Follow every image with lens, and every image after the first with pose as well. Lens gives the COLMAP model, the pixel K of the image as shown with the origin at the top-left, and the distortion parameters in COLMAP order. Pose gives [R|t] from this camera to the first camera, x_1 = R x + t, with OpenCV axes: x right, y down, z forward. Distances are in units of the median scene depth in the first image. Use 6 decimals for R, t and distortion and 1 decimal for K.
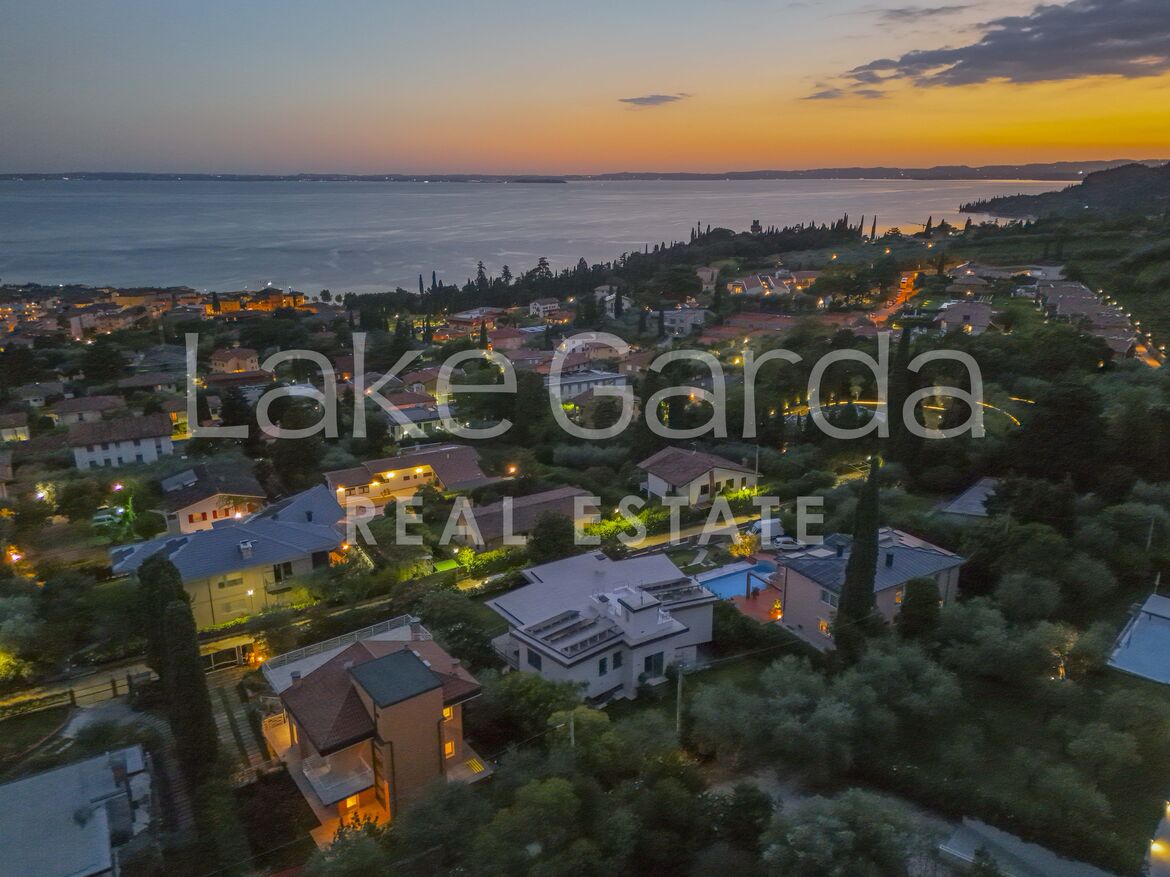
lens RADIAL K [[855.4, 0, 585.0], [0, 855.4, 438.5], [0, 0, 1]] dist [0.081251, -0.072906]
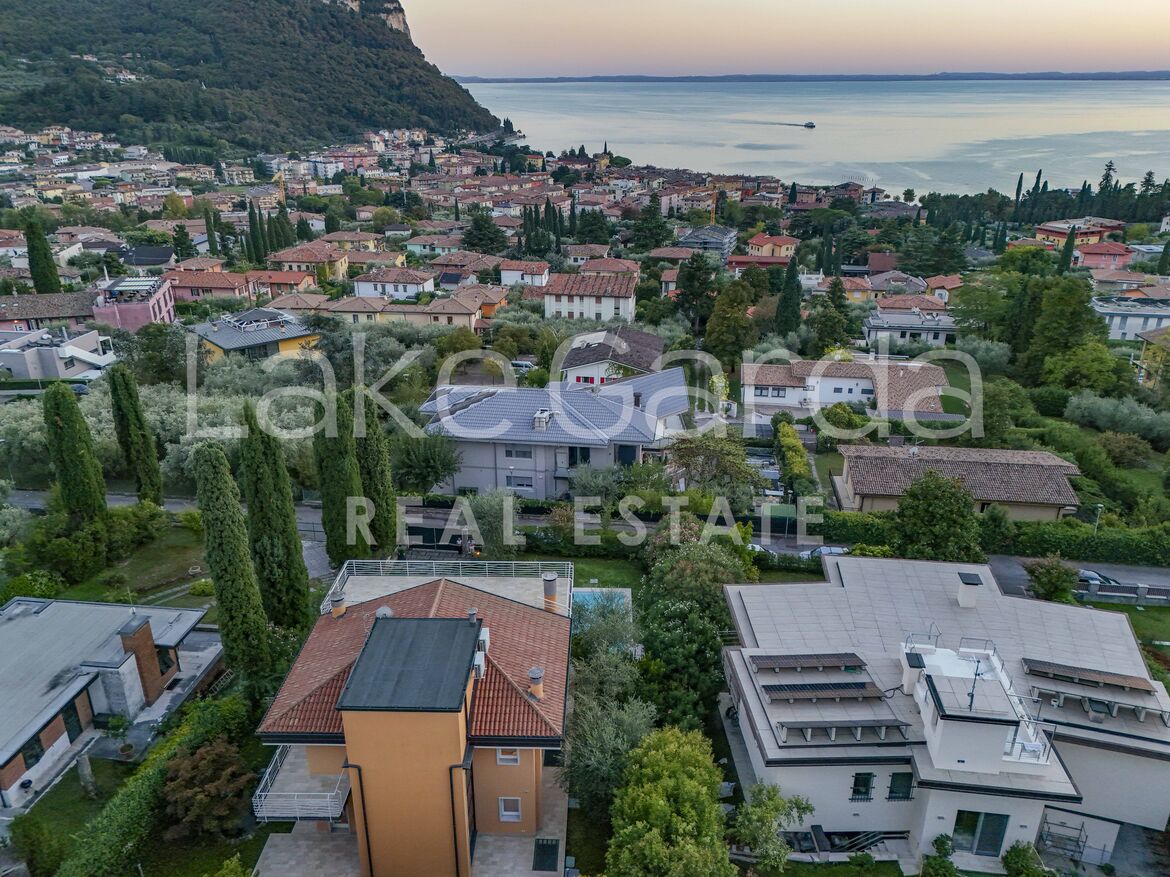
lens RADIAL K [[858.0, 0, 585.0], [0, 858.0, 438.5], [0, 0, 1]] dist [0.074168, -0.063931]
pose [[0.786119, 0.240673, -0.569293, 0.066486], [-0.182916, 0.970404, 0.157662, 0.007211], [0.590389, -0.019808, 0.806876, 0.242246]]
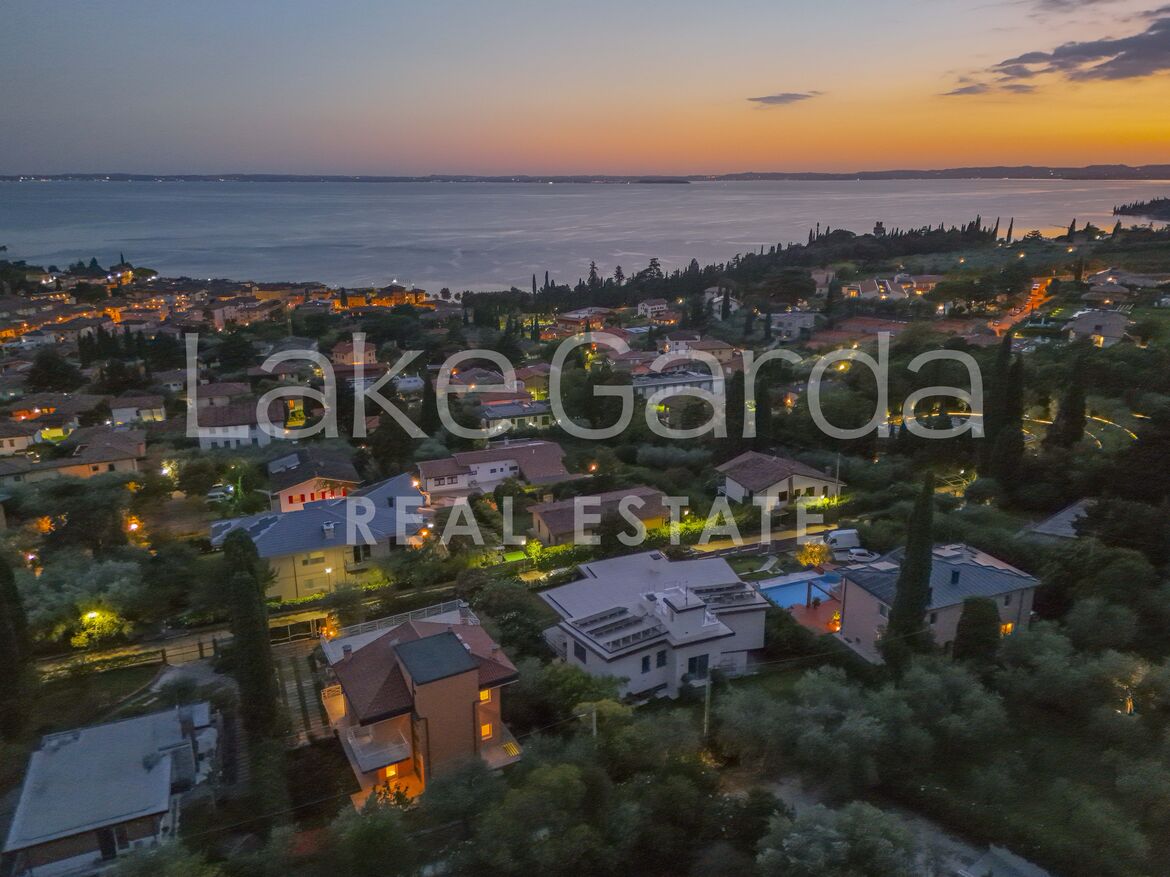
lens RADIAL K [[855.4, 0, 585.0], [0, 855.4, 438.5], [0, 0, 1]] dist [0.081251, -0.072906]
pose [[0.990637, 0.040184, -0.130475, 0.035045], [-0.040262, 0.999187, 0.002040, 0.000427], [0.130451, 0.003232, 0.991450, -0.006727]]
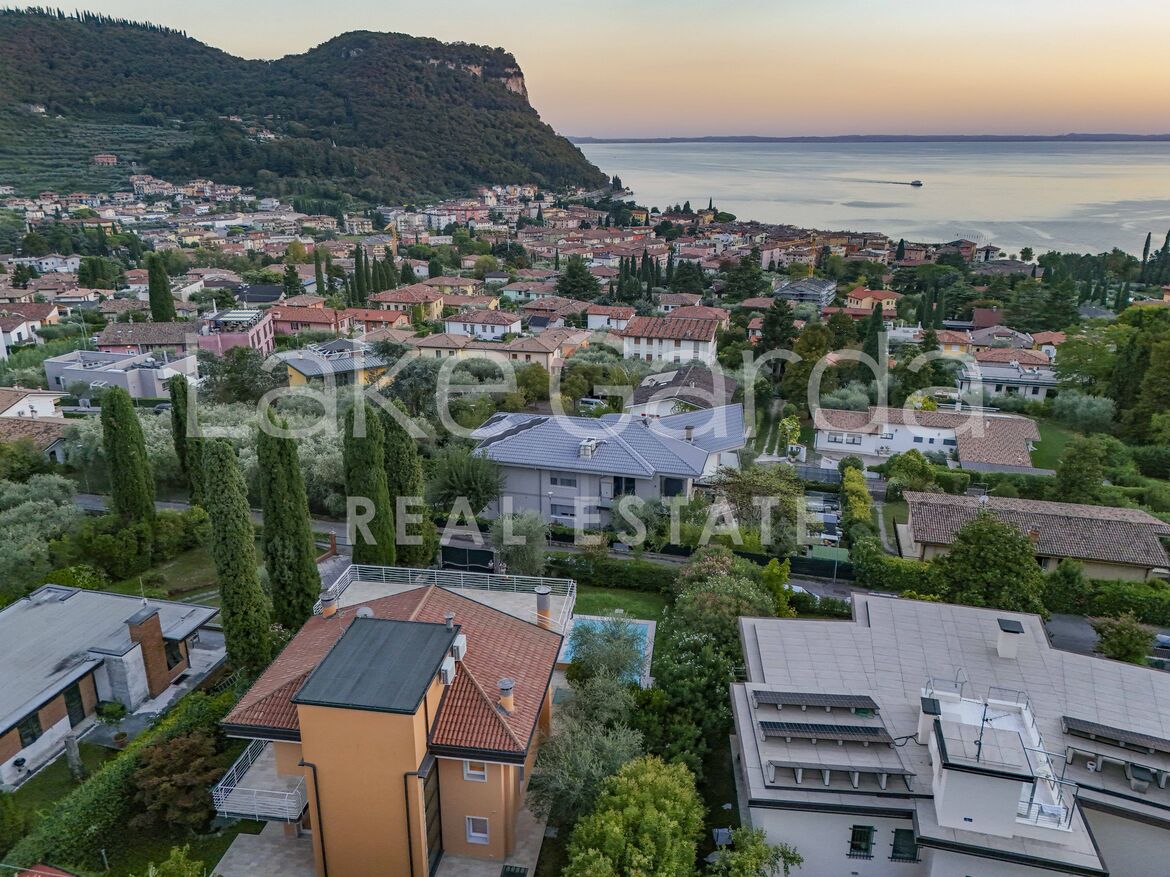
lens RADIAL K [[858.0, 0, 585.0], [0, 858.0, 438.5], [0, 0, 1]] dist [0.074168, -0.063931]
pose [[0.705099, 0.237381, -0.668195, 0.086874], [-0.211614, 0.969806, 0.121229, 0.015489], [0.676797, 0.055920, 0.734042, 0.268744]]
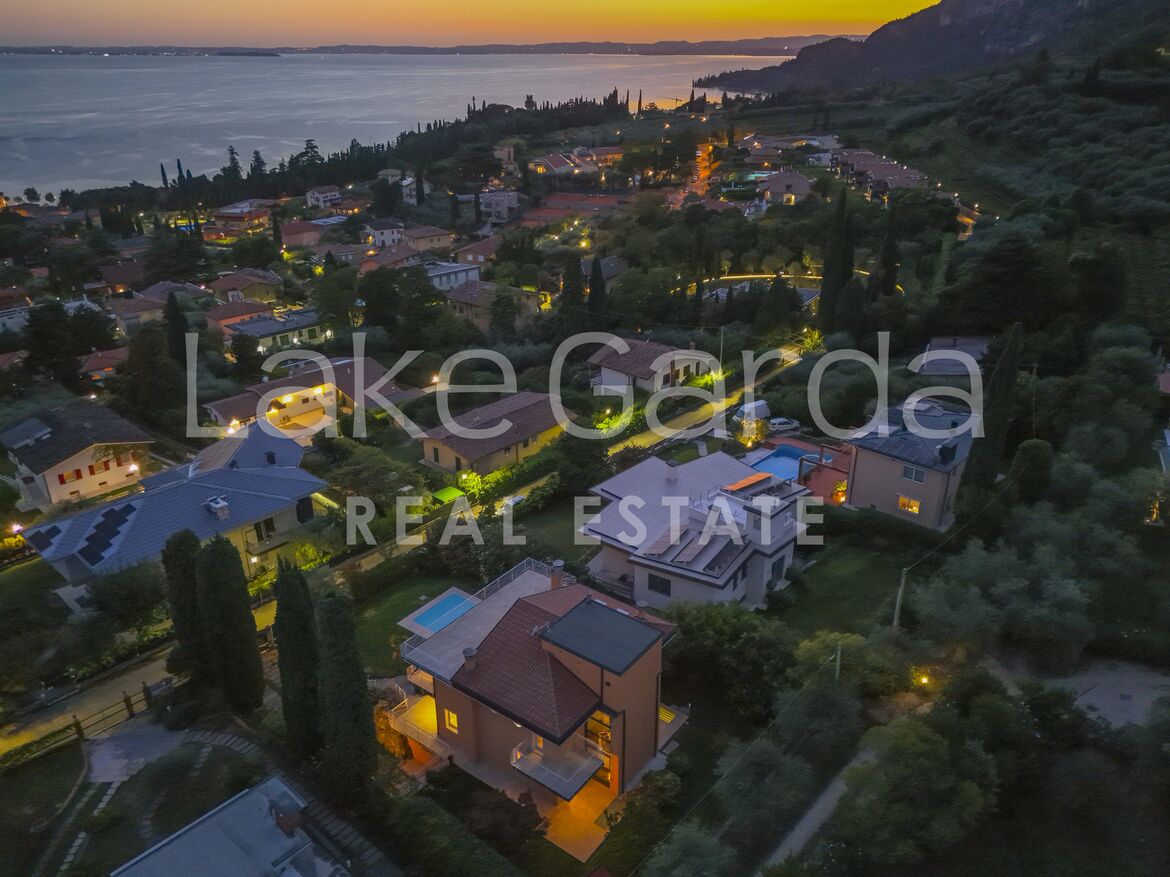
lens RADIAL K [[858.0, 0, 585.0], [0, 858.0, 438.5], [0, 0, 1]] dist [0.074168, -0.063931]
pose [[0.957643, -0.119823, 0.261844, -0.173839], [0.086213, 0.986907, 0.136314, -0.010489], [-0.274749, -0.107966, 0.955435, 0.092446]]
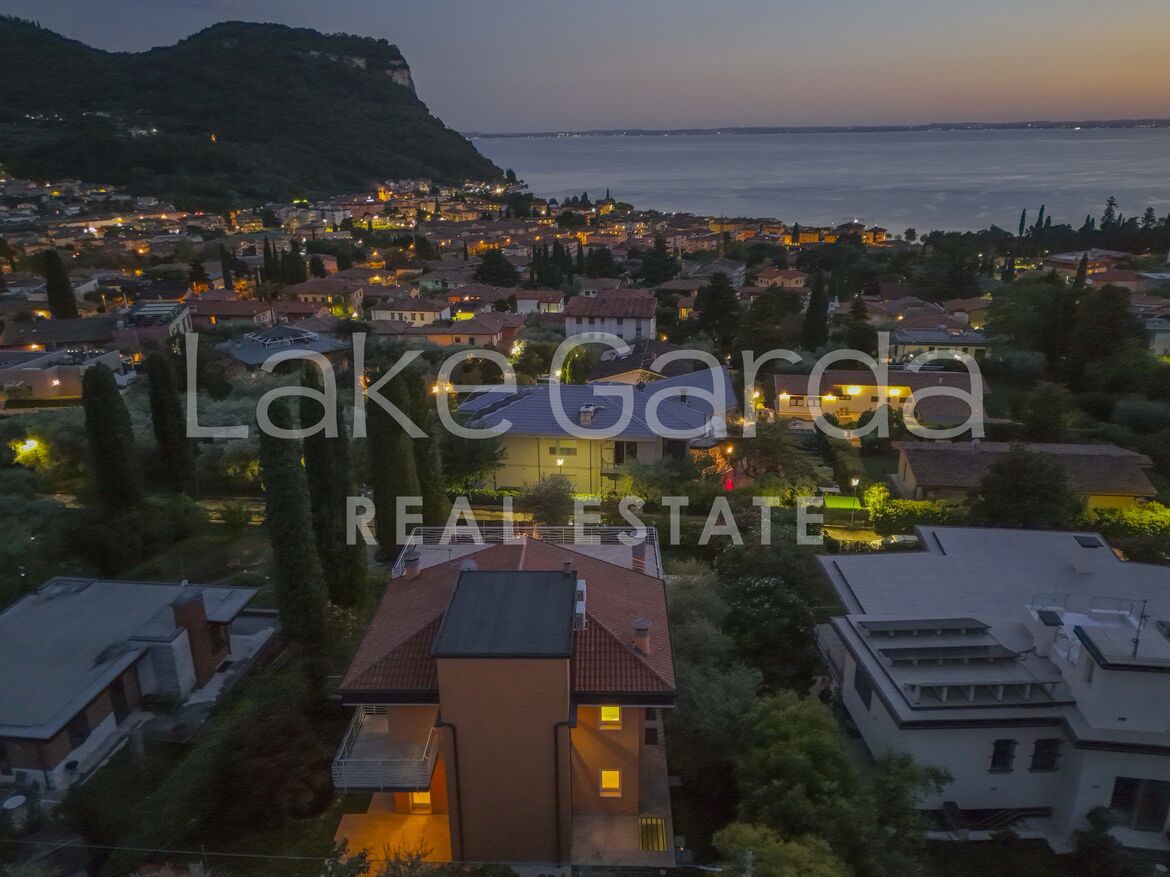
lens RADIAL K [[855.4, 0, 585.0], [0, 855.4, 438.5], [0, 0, 1]] dist [0.081251, -0.072906]
pose [[0.787302, 0.201221, -0.582808, 0.040426], [-0.172009, 0.979399, 0.105785, 0.044132], [0.592088, 0.016964, 0.805695, 0.242888]]
